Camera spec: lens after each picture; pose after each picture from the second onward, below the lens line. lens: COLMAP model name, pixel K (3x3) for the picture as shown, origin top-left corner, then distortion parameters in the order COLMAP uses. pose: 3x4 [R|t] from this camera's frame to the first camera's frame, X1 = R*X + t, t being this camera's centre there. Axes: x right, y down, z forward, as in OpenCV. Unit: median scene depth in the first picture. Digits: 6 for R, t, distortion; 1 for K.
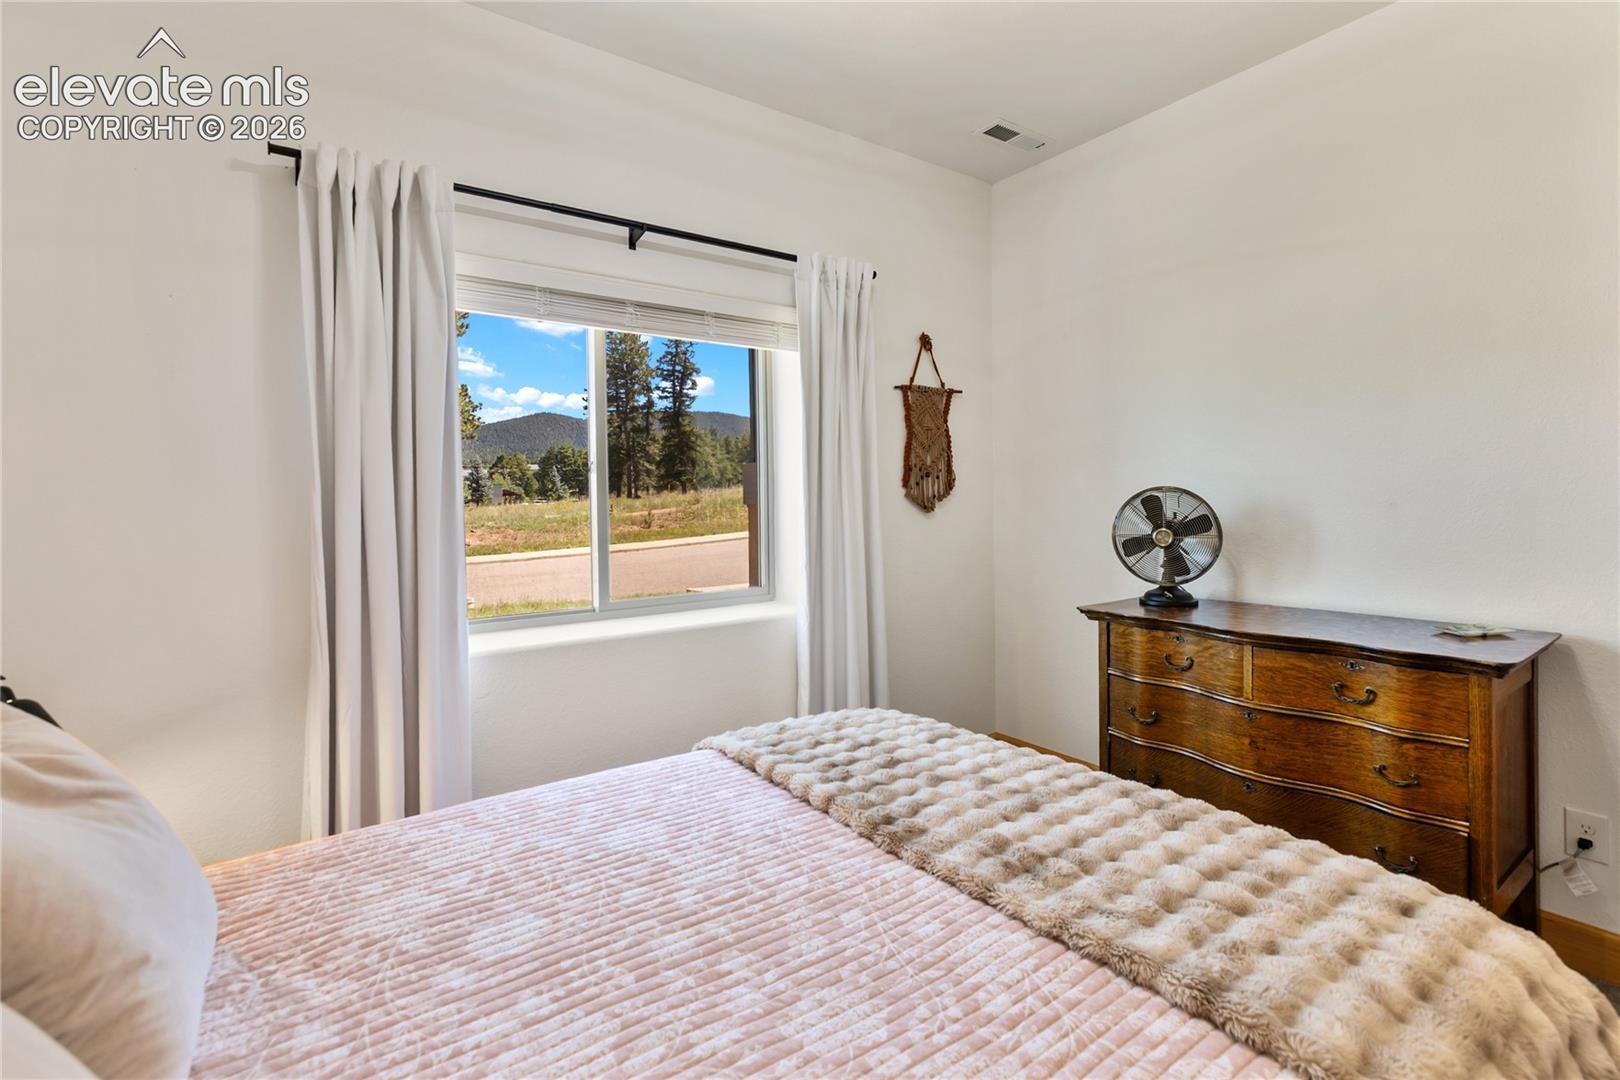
lens RADIAL K [[742.5, 0, 809.9], [0, 742.5, 508.0], [0, 0, 1]] dist [-0.000043, 0.000013]
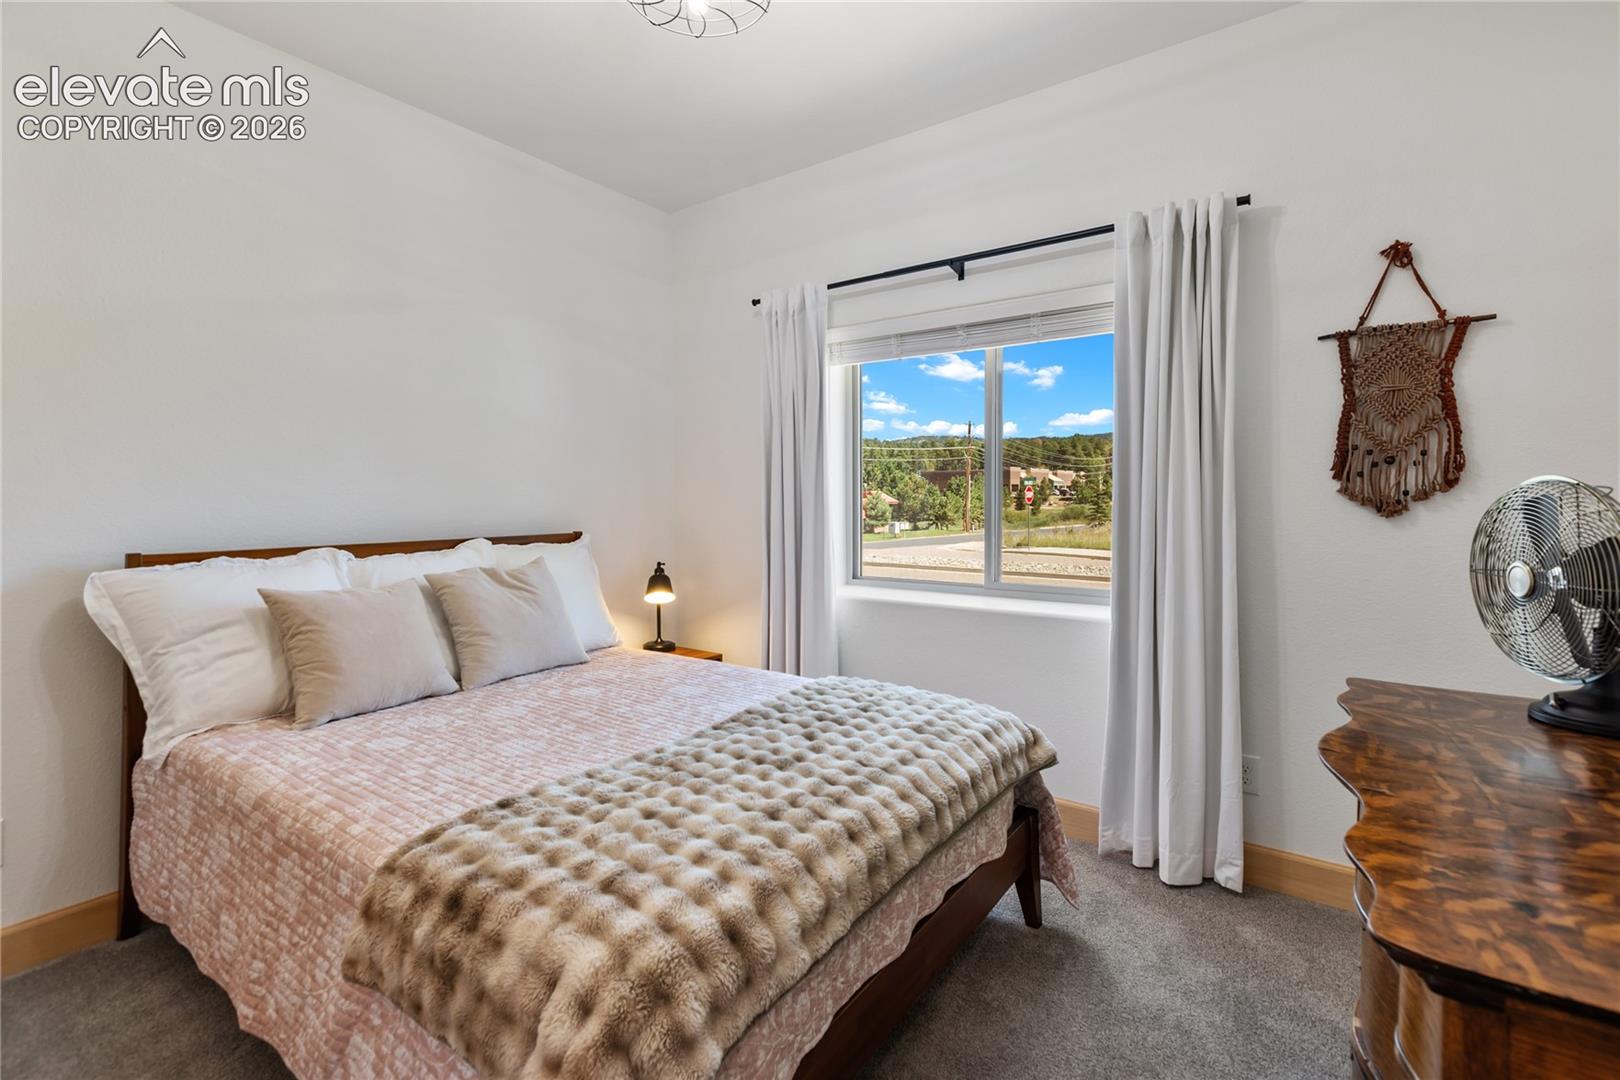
lens RADIAL K [[730.7, 0, 816.9], [0, 730.7, 533.9], [0, 0, 1]] dist [0.001904, 0.000300]
pose [[0.330071, 0.059788, -0.942061, 0.615418], [-0.013532, 0.998189, 0.058609, -0.010365], [0.943859, -0.006597, 0.330282, 0.311257]]
